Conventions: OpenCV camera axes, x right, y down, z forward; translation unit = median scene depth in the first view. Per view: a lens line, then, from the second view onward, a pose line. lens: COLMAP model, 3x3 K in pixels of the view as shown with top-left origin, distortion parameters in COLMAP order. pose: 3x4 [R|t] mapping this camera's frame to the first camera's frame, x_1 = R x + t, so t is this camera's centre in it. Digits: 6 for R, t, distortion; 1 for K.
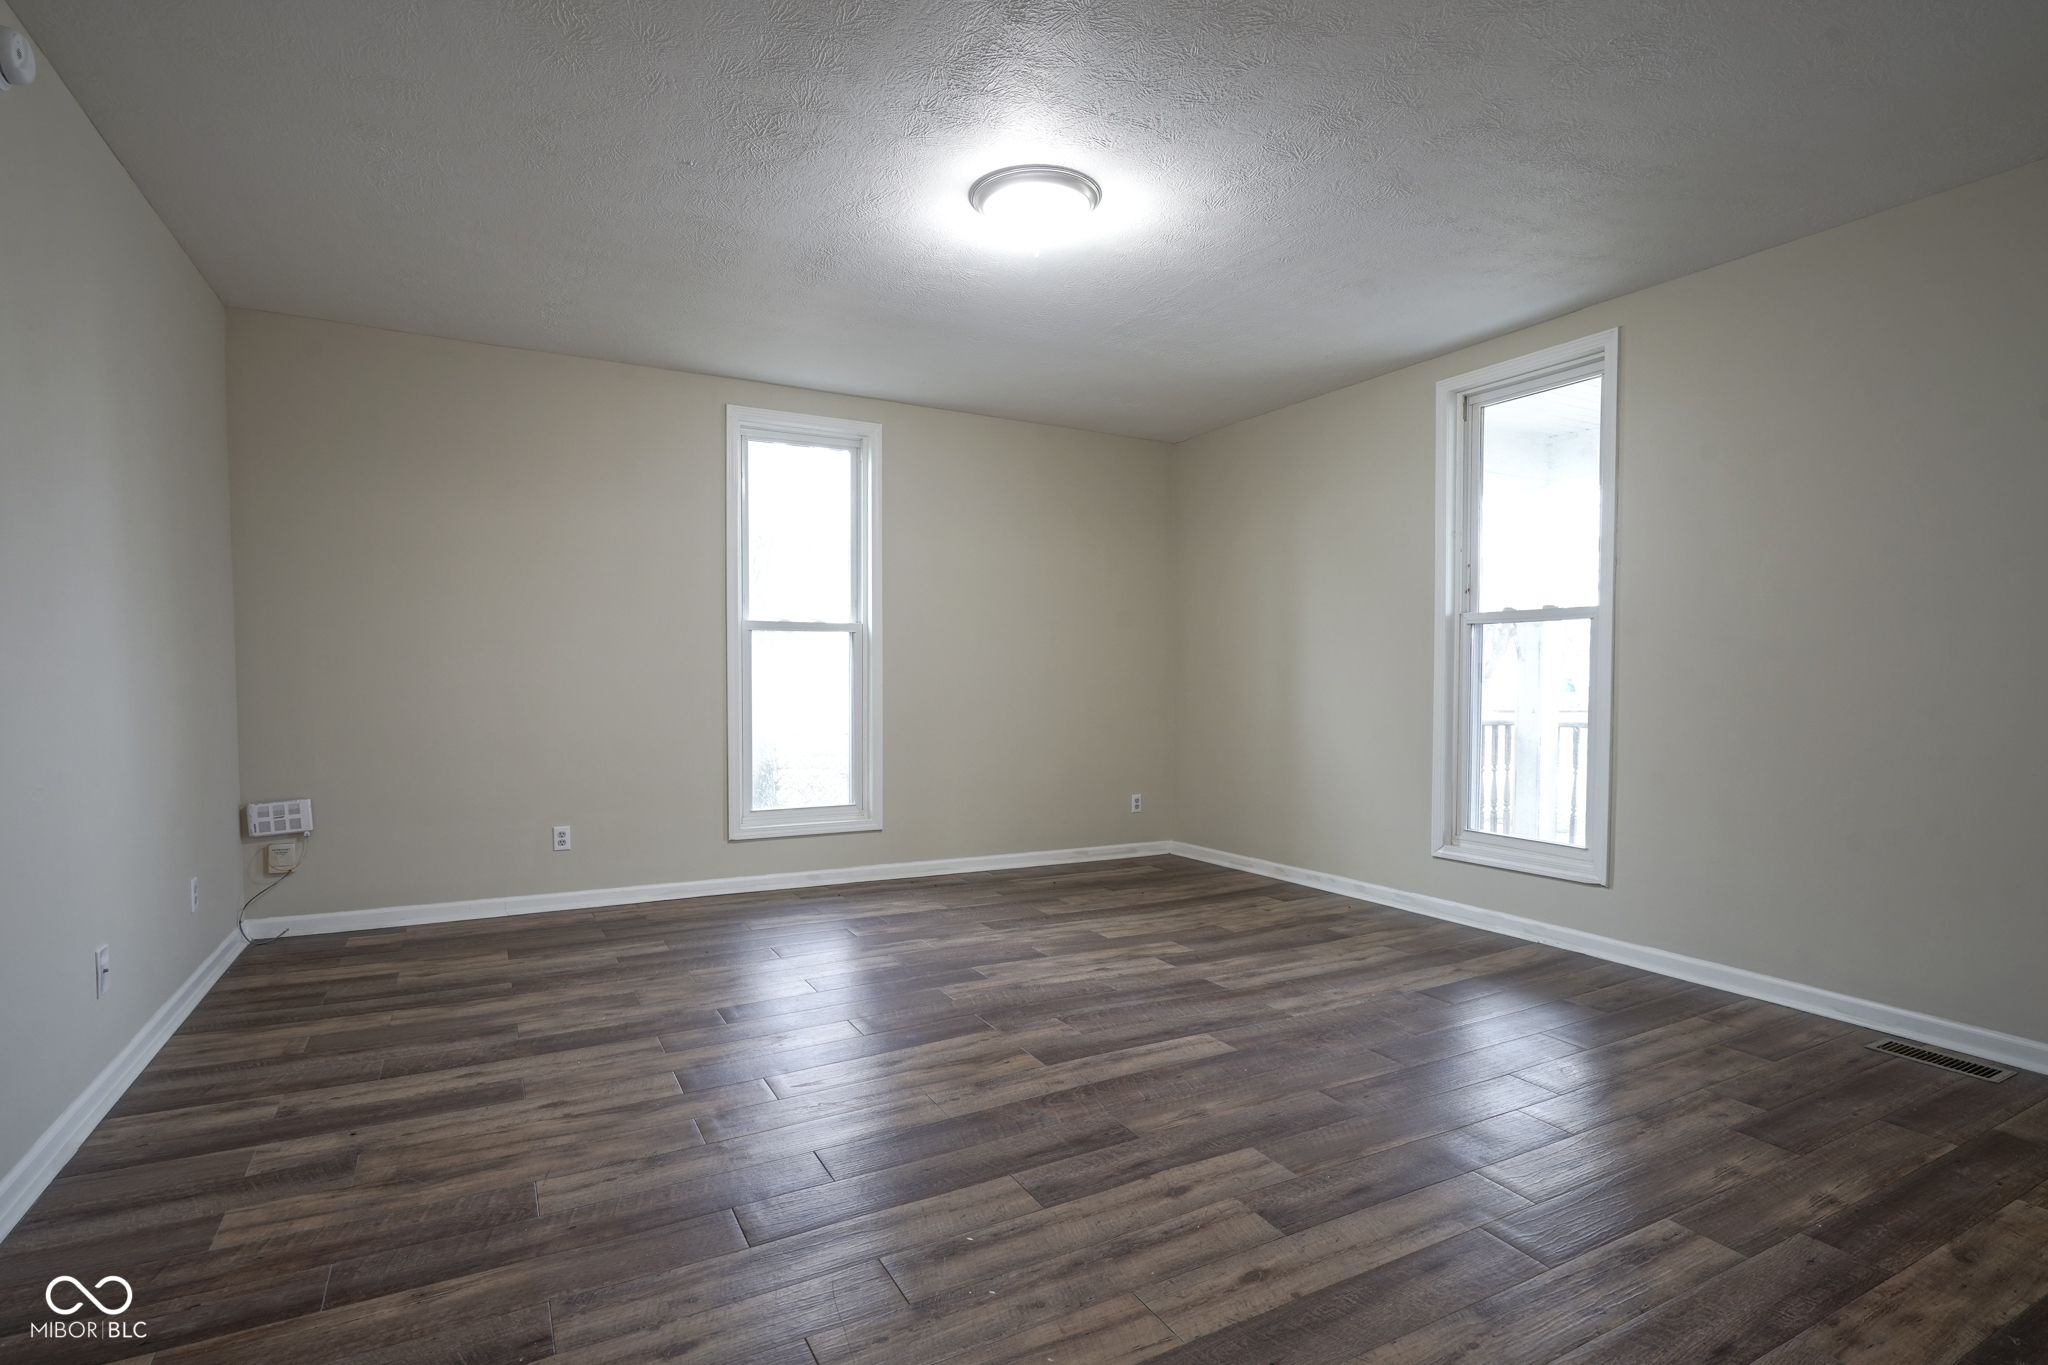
lens RADIAL K [[966.4, 0, 995.1], [0, 966.4, 695.6], [0, 0, 1]] dist [-0.002970, 0.002225]
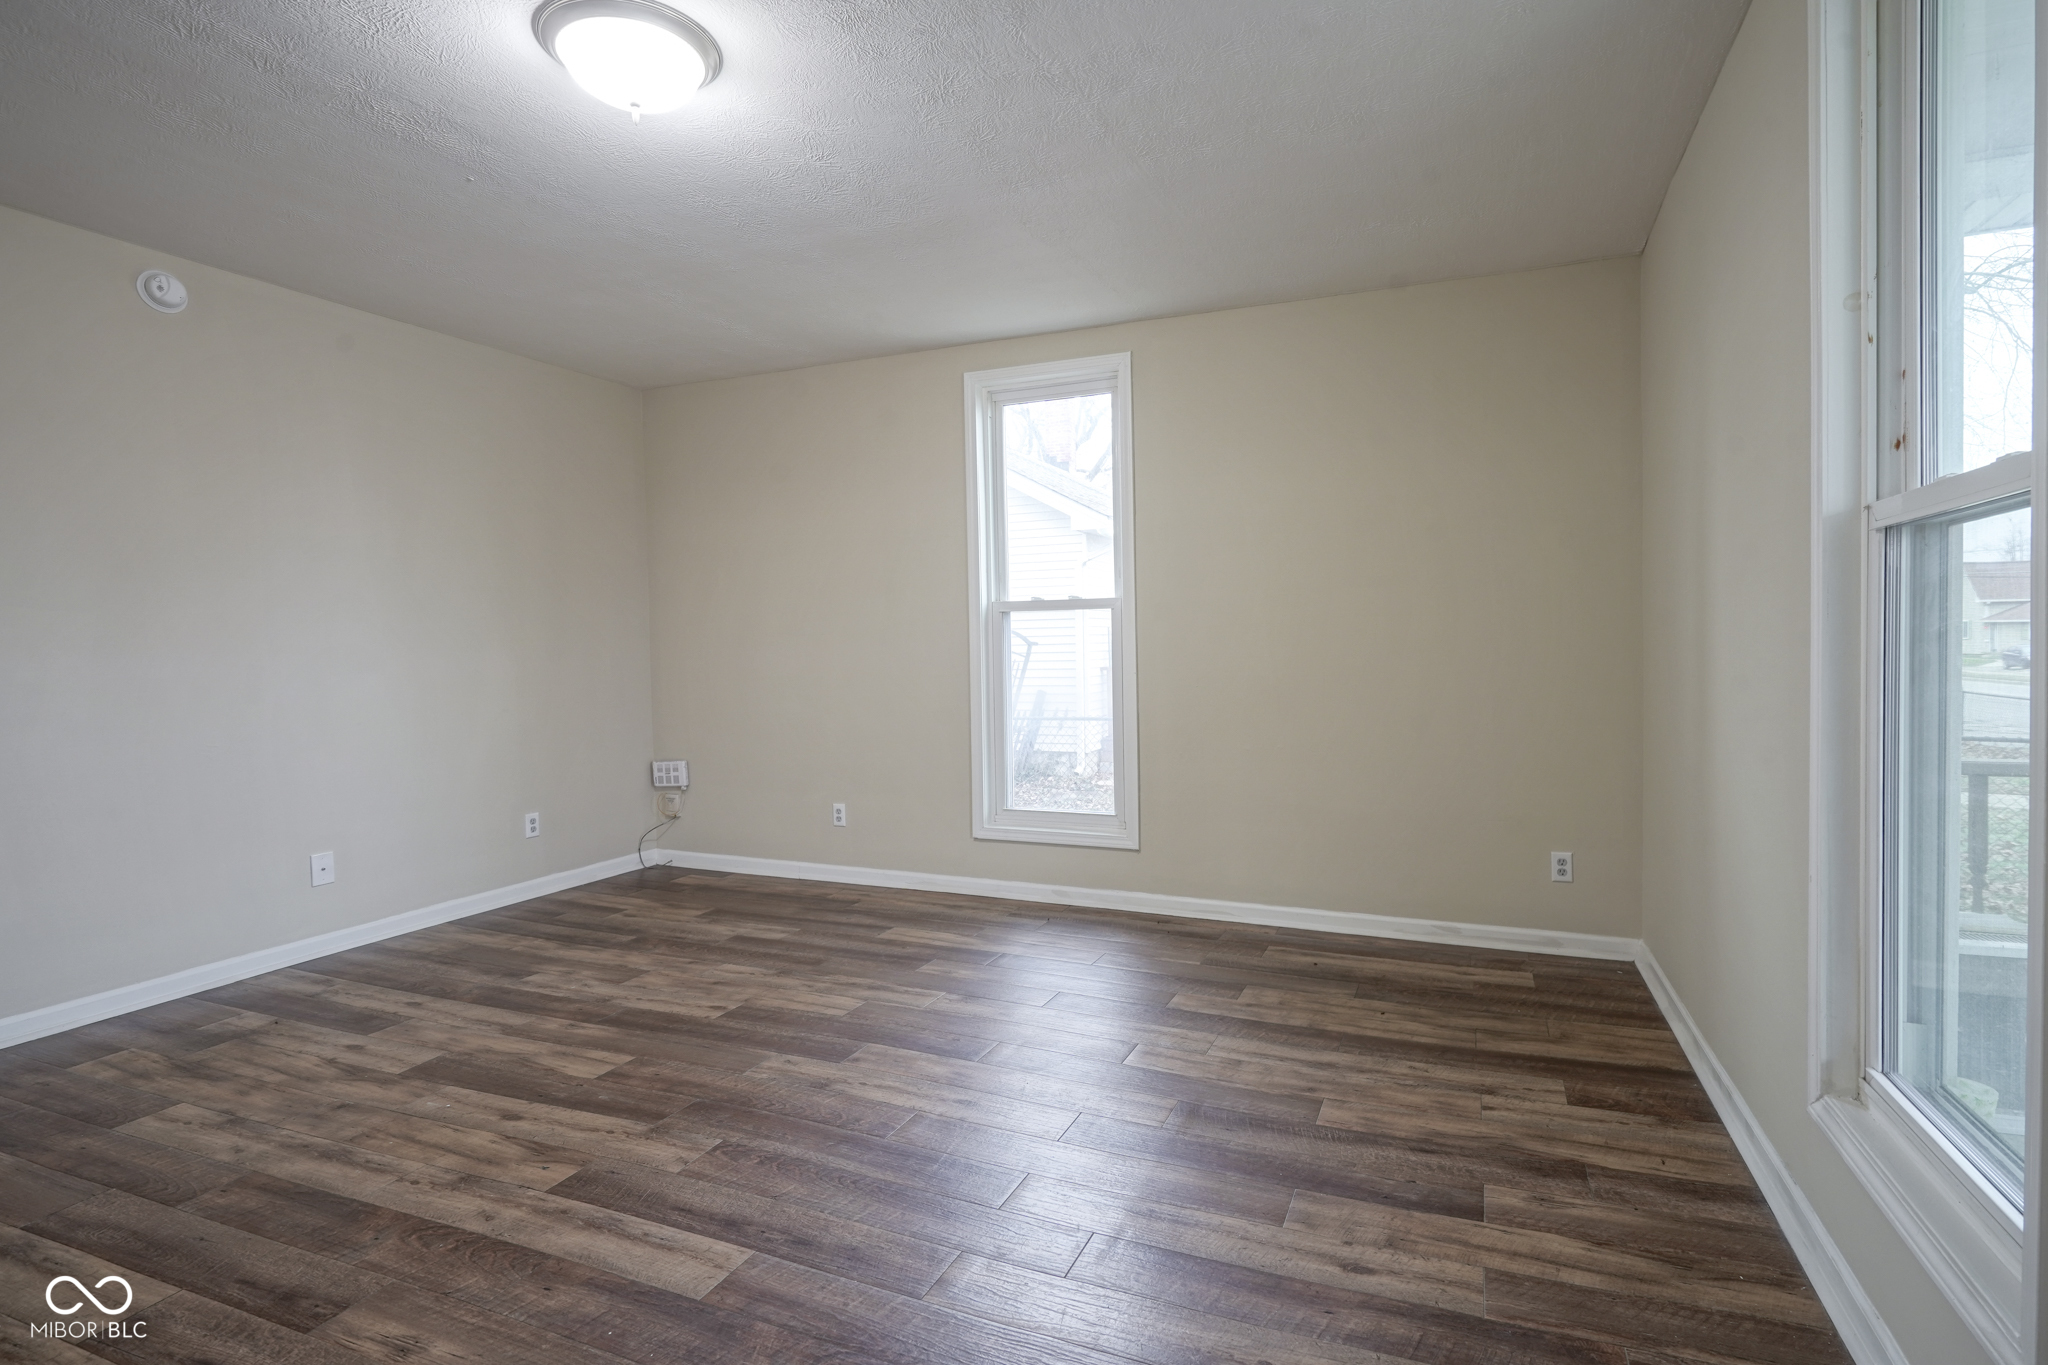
lens RADIAL K [[966.4, 0, 996.8], [0, 966.4, 671.5], [0, 0, 1]] dist [-0.002970, 0.002225]
pose [[0.655219, 0.005593, -0.755418, 0.593240], [-0.002560, 0.999983, 0.005184, -0.021886], [0.755434, -0.001463, 0.655223, 0.533021]]
